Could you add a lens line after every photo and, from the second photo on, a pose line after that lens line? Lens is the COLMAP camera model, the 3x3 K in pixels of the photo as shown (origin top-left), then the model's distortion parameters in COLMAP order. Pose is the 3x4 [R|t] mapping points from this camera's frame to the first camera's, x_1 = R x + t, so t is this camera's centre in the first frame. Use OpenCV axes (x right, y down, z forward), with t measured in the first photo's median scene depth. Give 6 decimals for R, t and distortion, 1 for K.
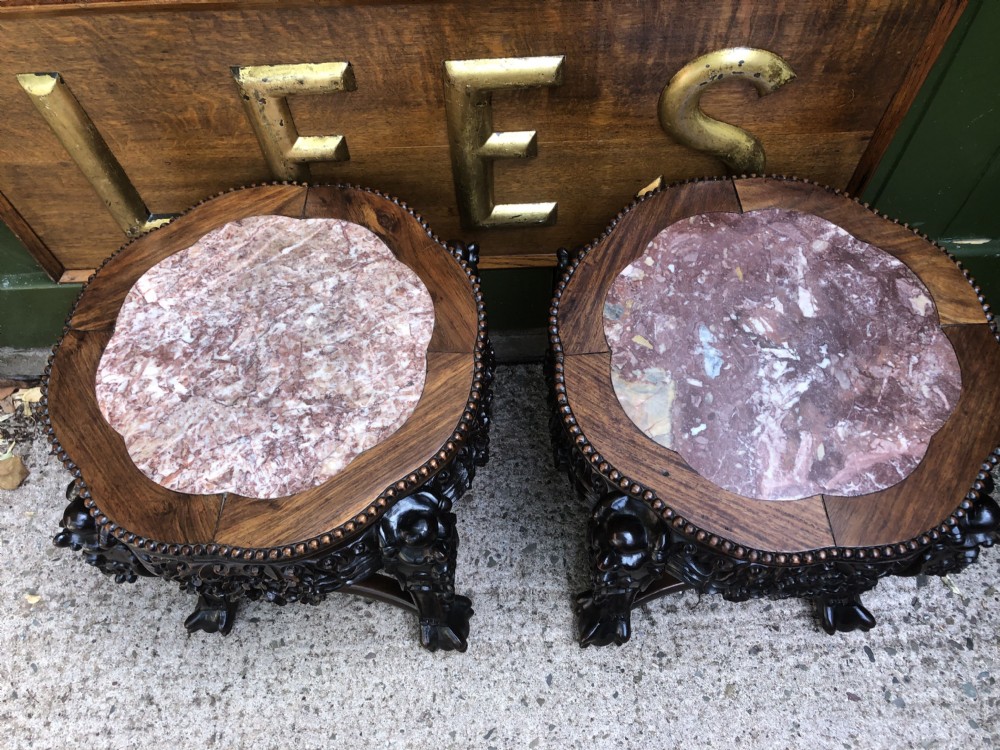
lens RADIAL K [[833.2, 0, 492.3], [0, 833.2, 370.5], [0, 0, 1]] dist [-0.002456, 0.024408]
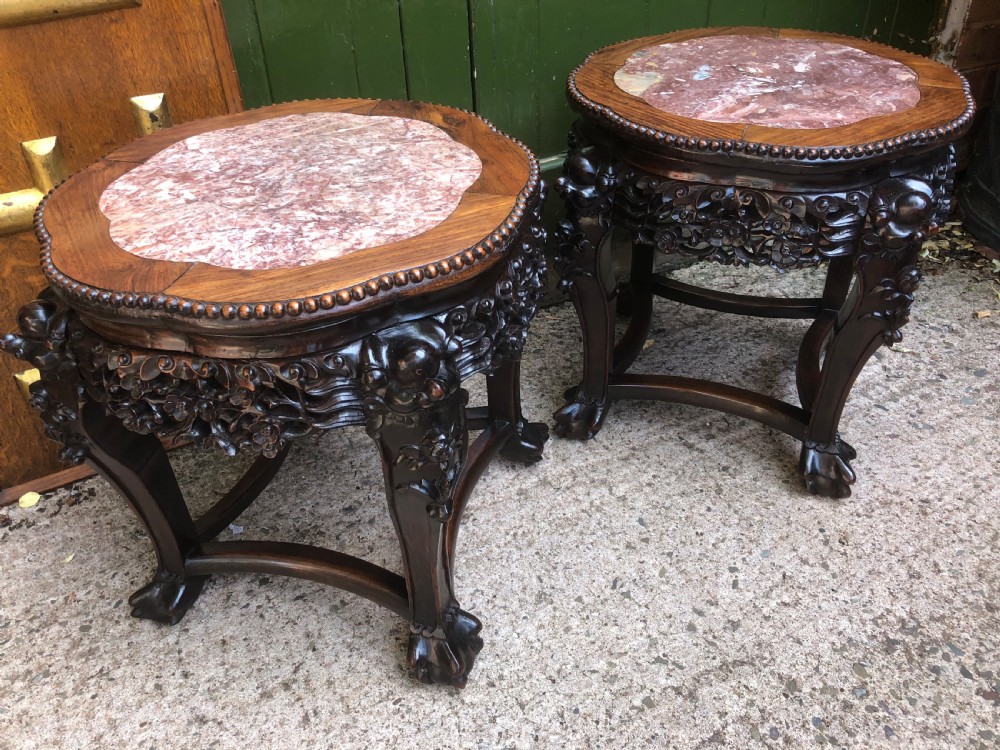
lens RADIAL K [[833.2, 0, 505.5], [0, 833.2, 367.0], [0, 0, 1]] dist [-0.002456, 0.024408]
pose [[0.901013, -0.245426, 0.357690, -0.357576], [0.371502, 0.862292, -0.344148, 0.484584], [-0.223971, 0.442965, 0.868113, 0.151222]]
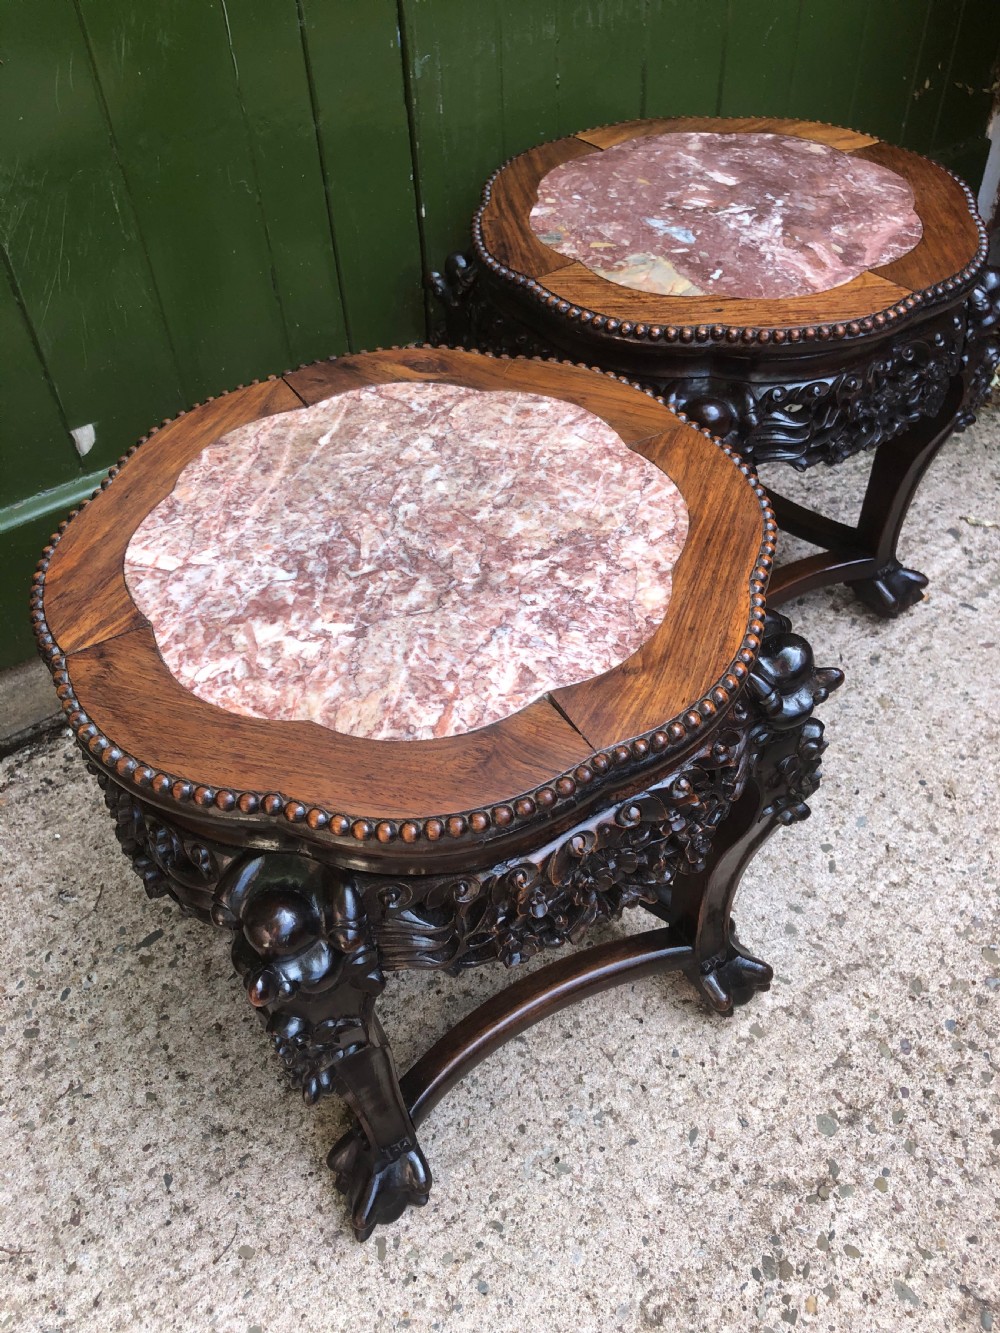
lens RADIAL K [[1110.7, 0, 503.5], [0, 1110.7, 666.6], [0, 0, 1]] dist [-0.002456, 0.024408]
pose [[0.825847, -0.399304, 0.398162, -0.429632], [0.490194, 0.857375, -0.156902, 0.336641], [-0.278723, 0.324754, 0.903797, 0.113712]]
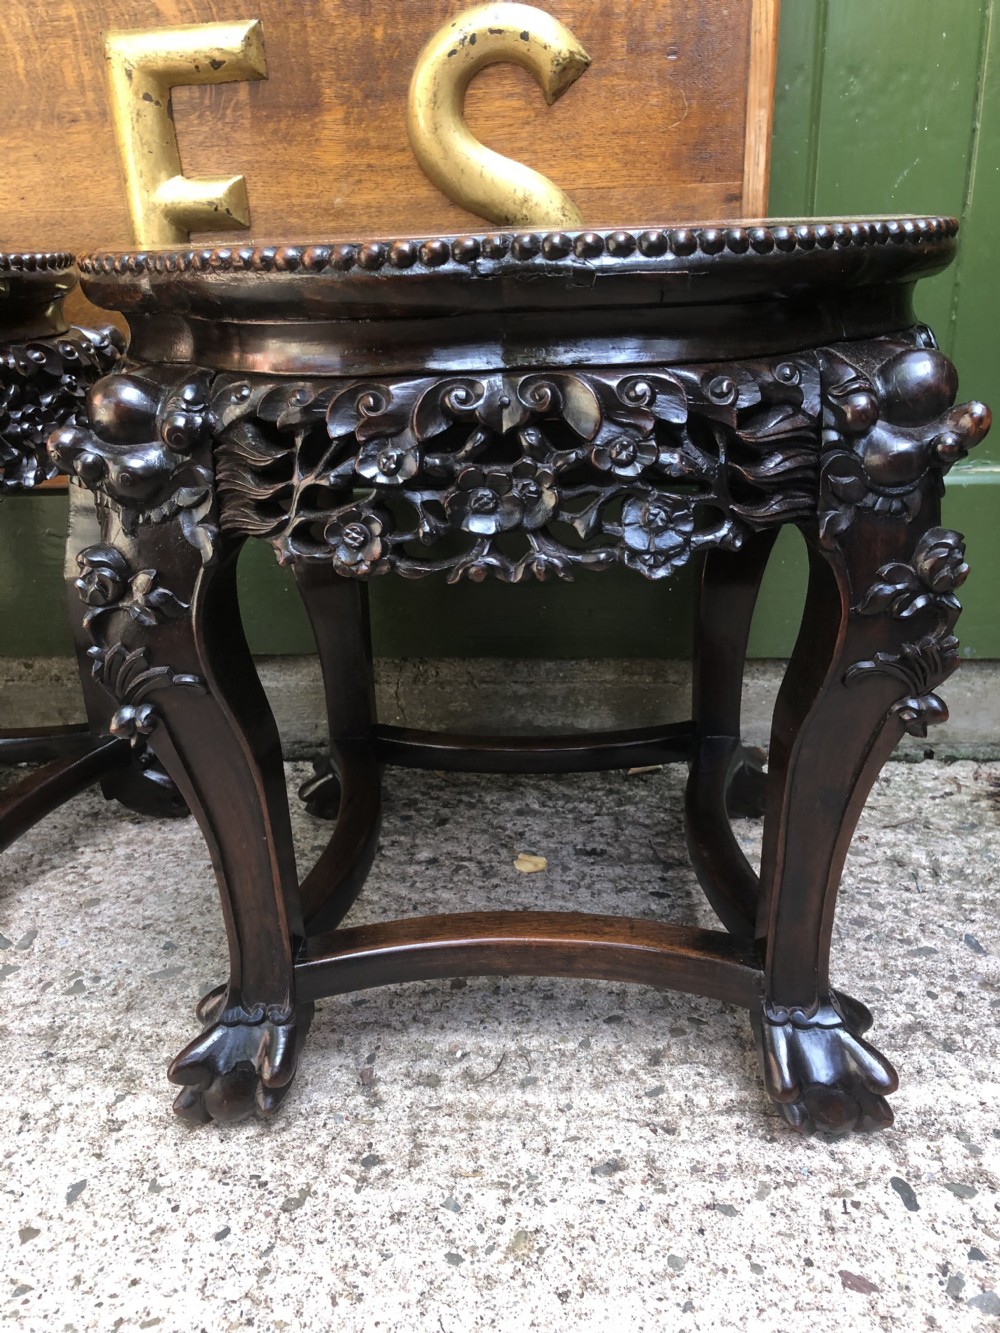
lens RADIAL K [[1110.7, 0, 495.1], [0, 1110.7, 650.6], [0, 0, 1]] dist [-0.002456, 0.024408]
pose [[0.993792, 0.038983, -0.104202, 0.309795], [-0.095065, 0.784103, -0.613306, 0.474028], [0.057796, 0.619405, 0.782942, 0.440488]]
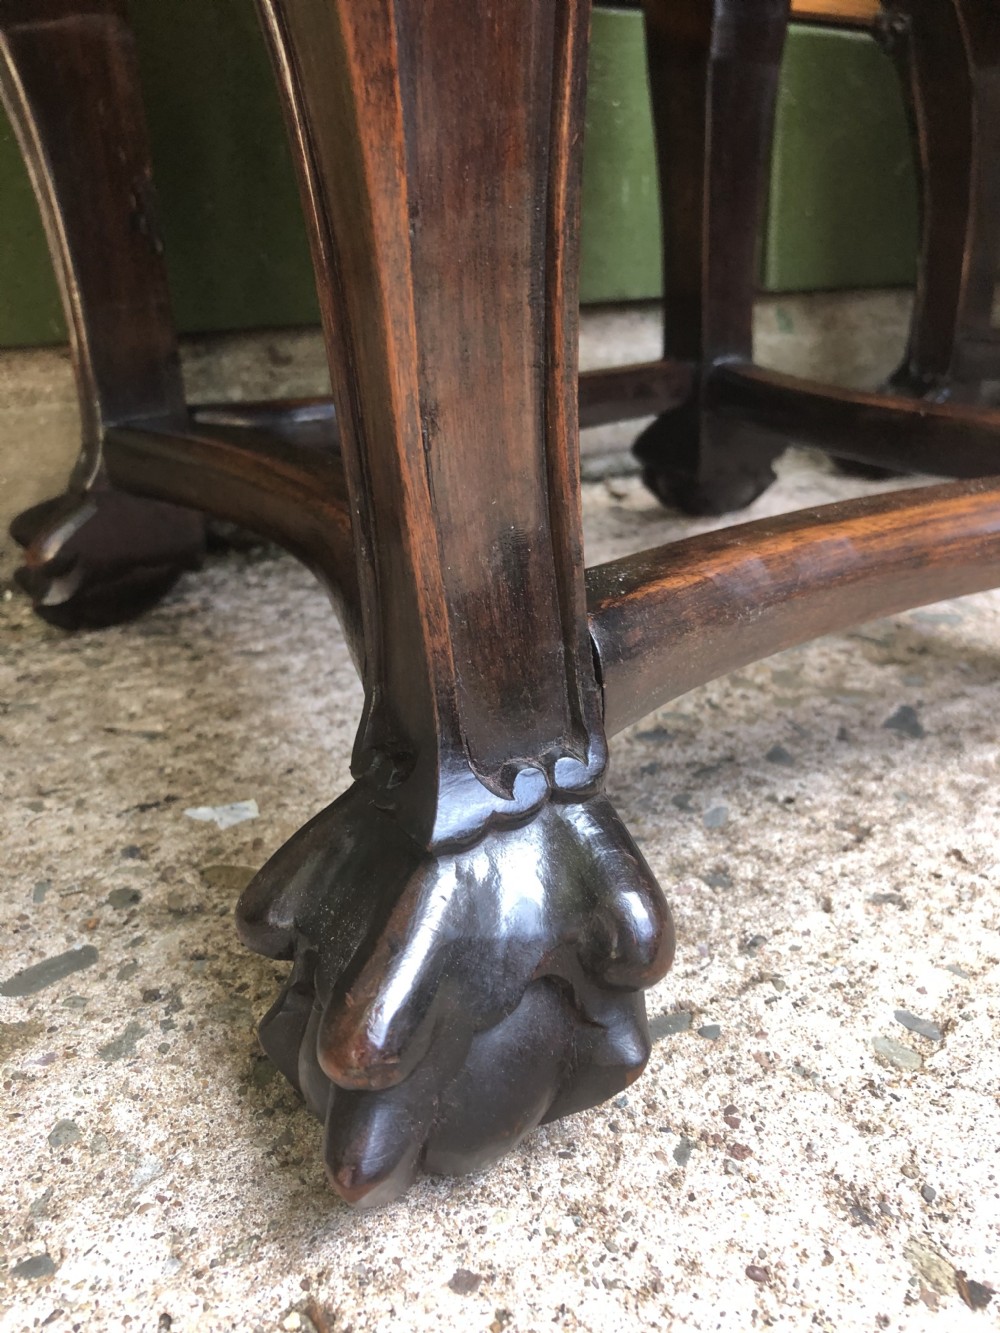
lens RADIAL K [[1110.7, 0, 501.0], [0, 1110.7, 700.6], [0, 0, 1]] dist [-0.002456, 0.024408]
pose [[0.834397, -0.197550, 0.514544, -0.422663], [0.468931, 0.745018, -0.474395, 0.354417], [-0.289628, 0.637120, 0.714279, 0.869624]]
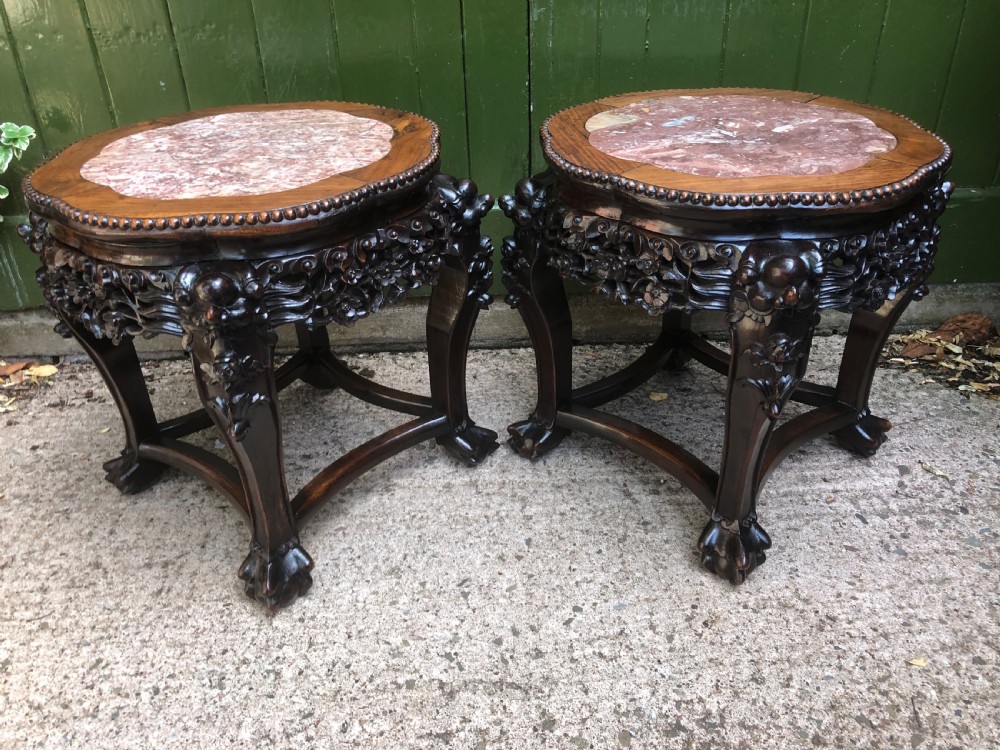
lens RADIAL K [[833.2, 0, 504.4], [0, 833.2, 364.3], [0, 0, 1]] dist [-0.002456, 0.024408]
pose [[0.999929, 0.009667, 0.007001, 0.032363], [-0.005080, 0.875466, -0.483254, 0.649190], [-0.010801, 0.483184, 0.875452, 0.079551]]
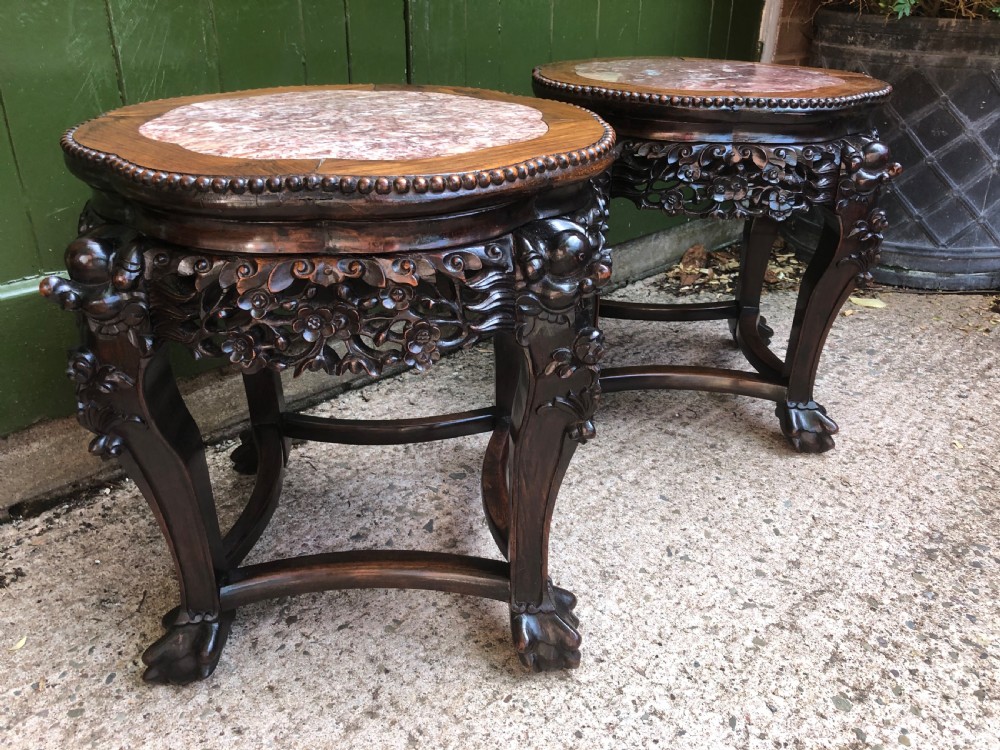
lens RADIAL K [[833.2, 0, 507.6], [0, 833.2, 370.1], [0, 0, 1]] dist [-0.002456, 0.024408]
pose [[0.720696, -0.255915, 0.644286, -0.610555], [0.574045, 0.741357, -0.347652, 0.485925], [-0.388677, 0.620400, 0.681200, 0.353468]]
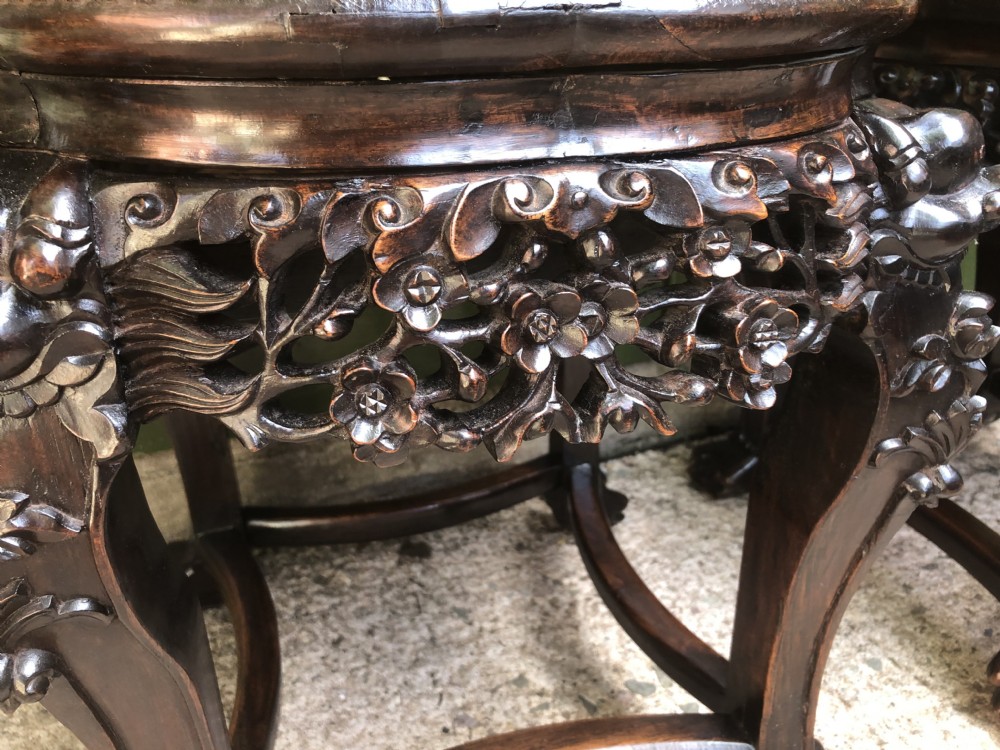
lens RADIAL K [[833.2, 0, 497.7], [0, 833.2, 361.9], [0, 0, 1]] dist [-0.002456, 0.024408]
pose [[0.933197, -0.119418, 0.338943, -0.312507], [0.296718, 0.788132, -0.539265, 0.309737], [-0.202734, 0.603811, 0.770916, 0.579229]]
